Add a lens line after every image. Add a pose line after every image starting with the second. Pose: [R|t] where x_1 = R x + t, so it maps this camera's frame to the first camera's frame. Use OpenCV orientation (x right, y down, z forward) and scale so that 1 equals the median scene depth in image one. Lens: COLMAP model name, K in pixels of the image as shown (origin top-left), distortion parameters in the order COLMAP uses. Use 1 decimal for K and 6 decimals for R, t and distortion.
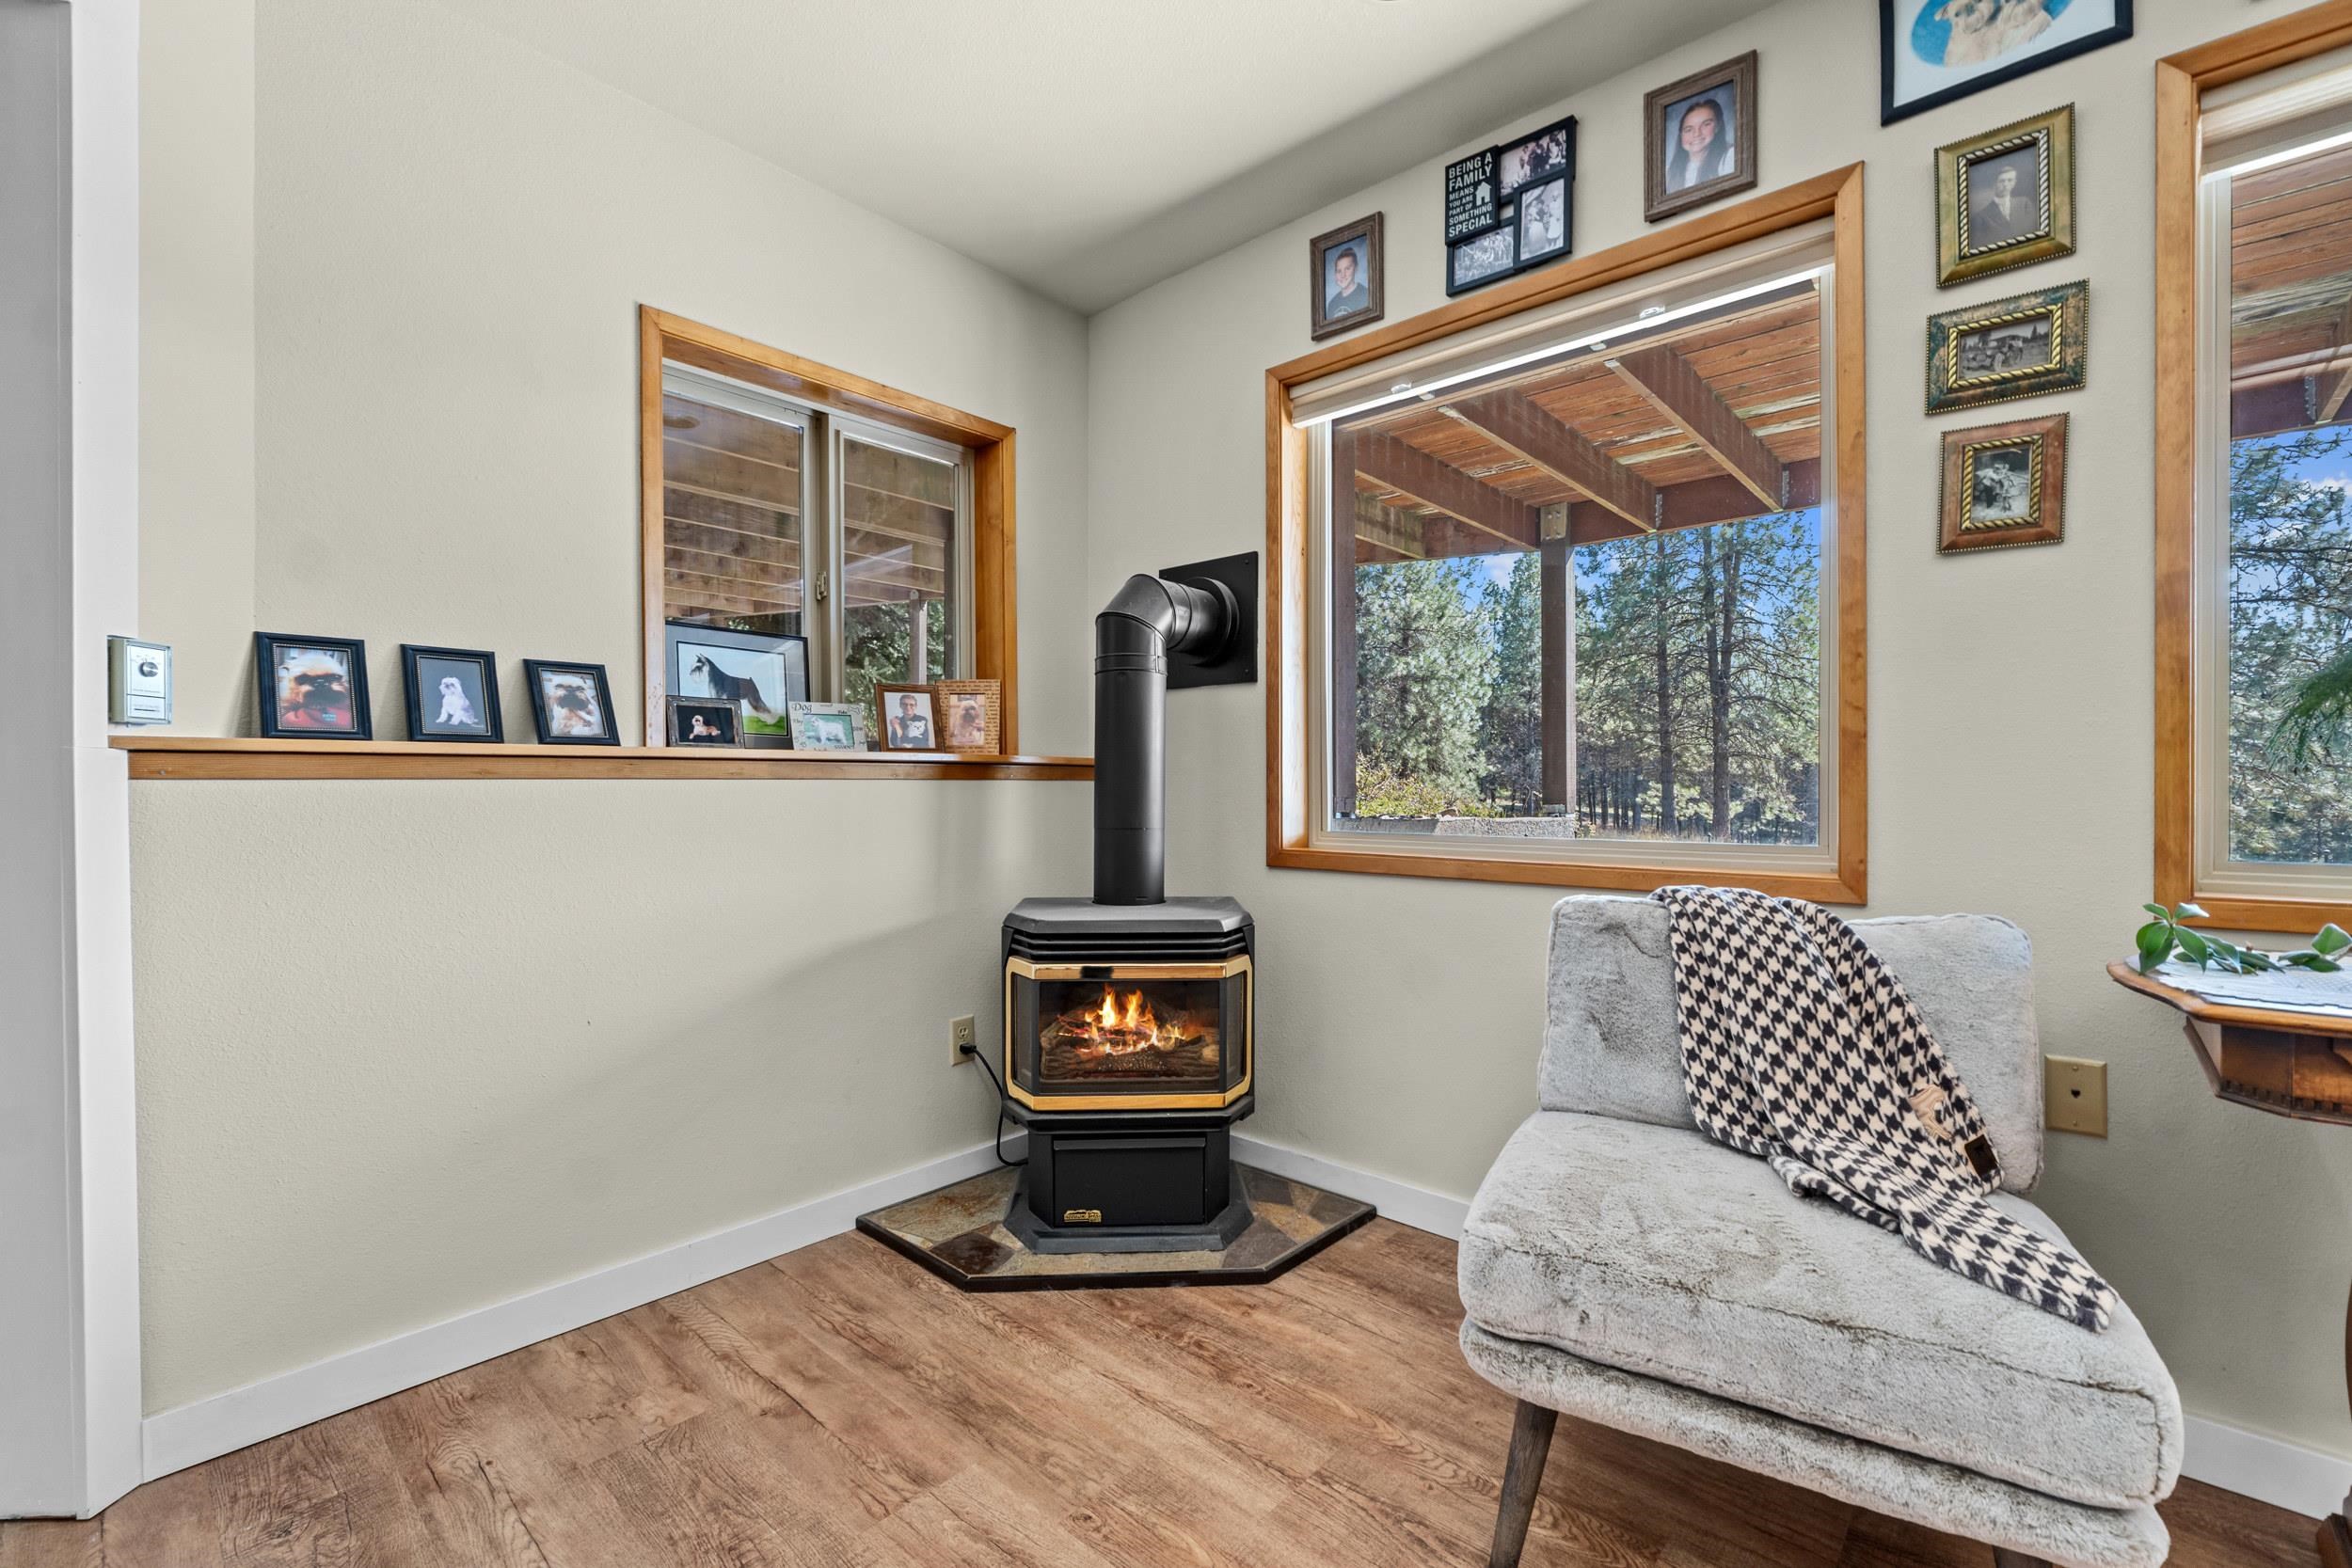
lens RADIAL K [[989.8, 0, 1175.9], [0, 989.8, 800.1], [0, 0, 1]] dist [-0.008414, 0.000616]
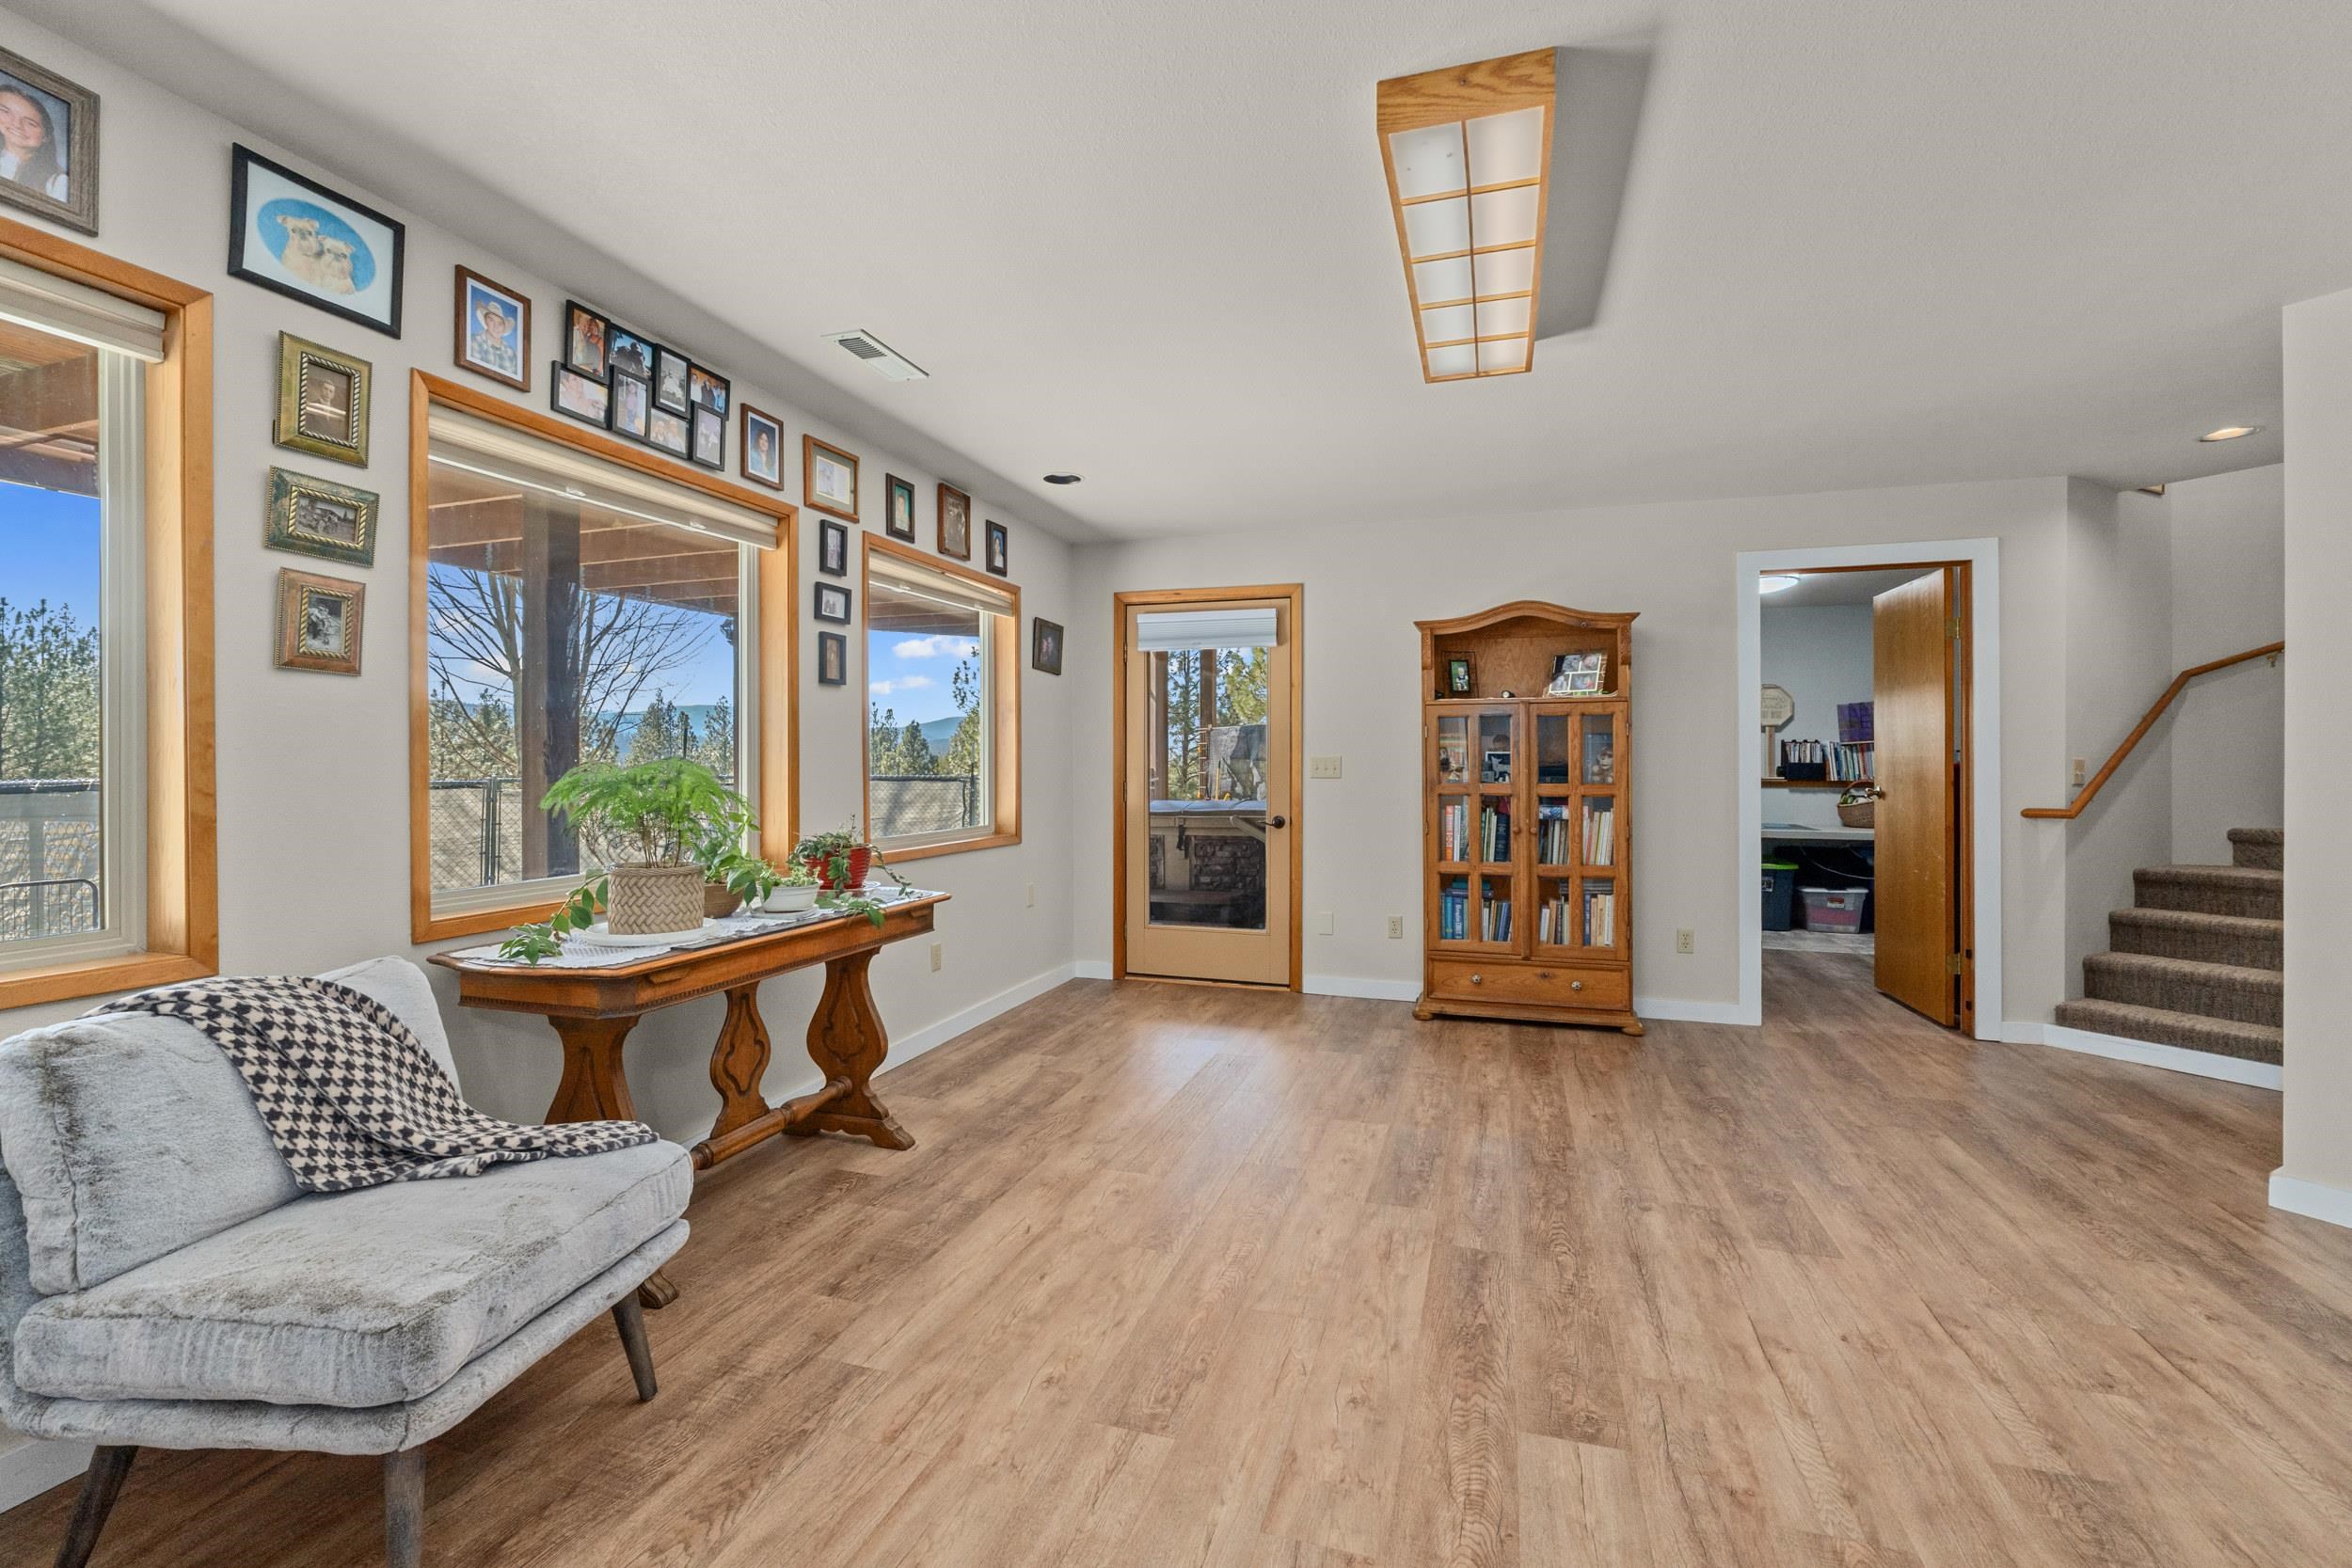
lens RADIAL K [[989.8, 0, 1192.2], [0, 989.8, 766.1], [0, 0, 1]] dist [-0.008414, 0.000616]
pose [[-0.408622, 0.000704, 0.912703, -0.575318], [0.009066, 0.999953, 0.003288, -0.093087], [-0.912659, 0.009619, -0.408610, 0.355810]]
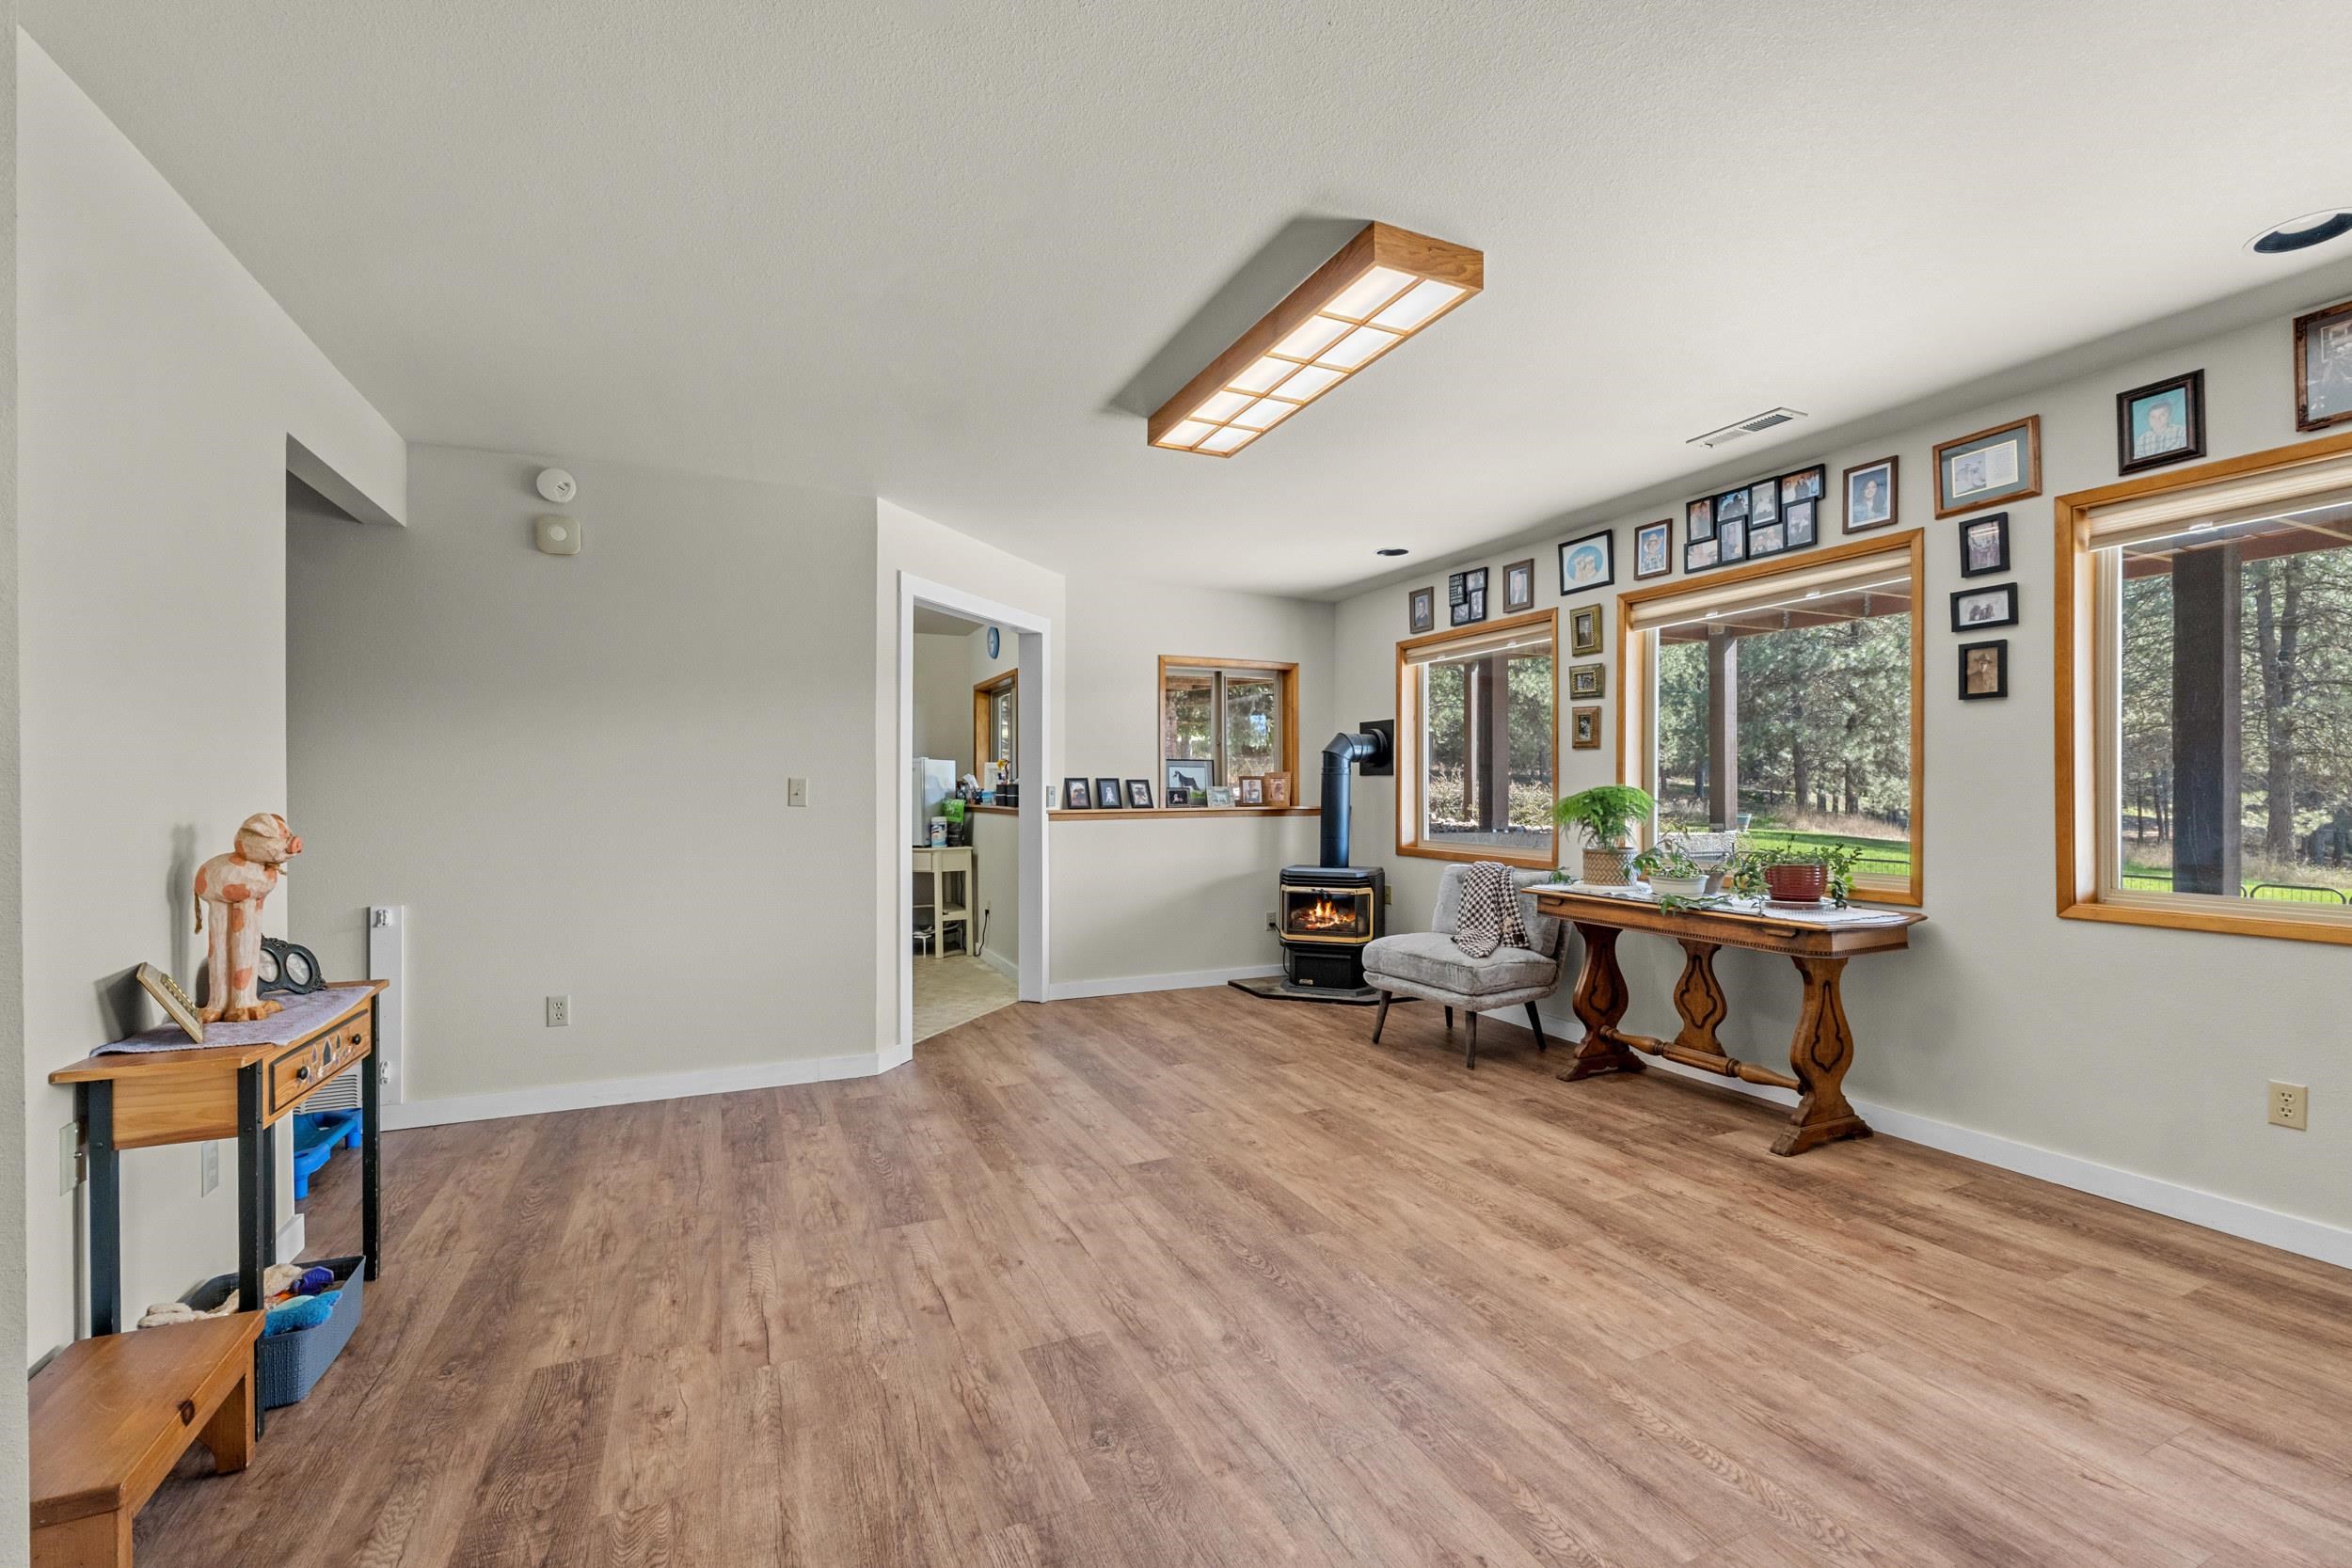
lens RADIAL K [[989.8, 0, 1176.3], [0, 989.8, 785.6], [0, 0, 1]] dist [-0.008414, 0.000616]
pose [[0.913381, -0.001135, -0.407104, 0.670188], [-0.003974, 0.999924, -0.011704, -0.078065], [0.407087, 0.012308, 0.913307, -1.587309]]
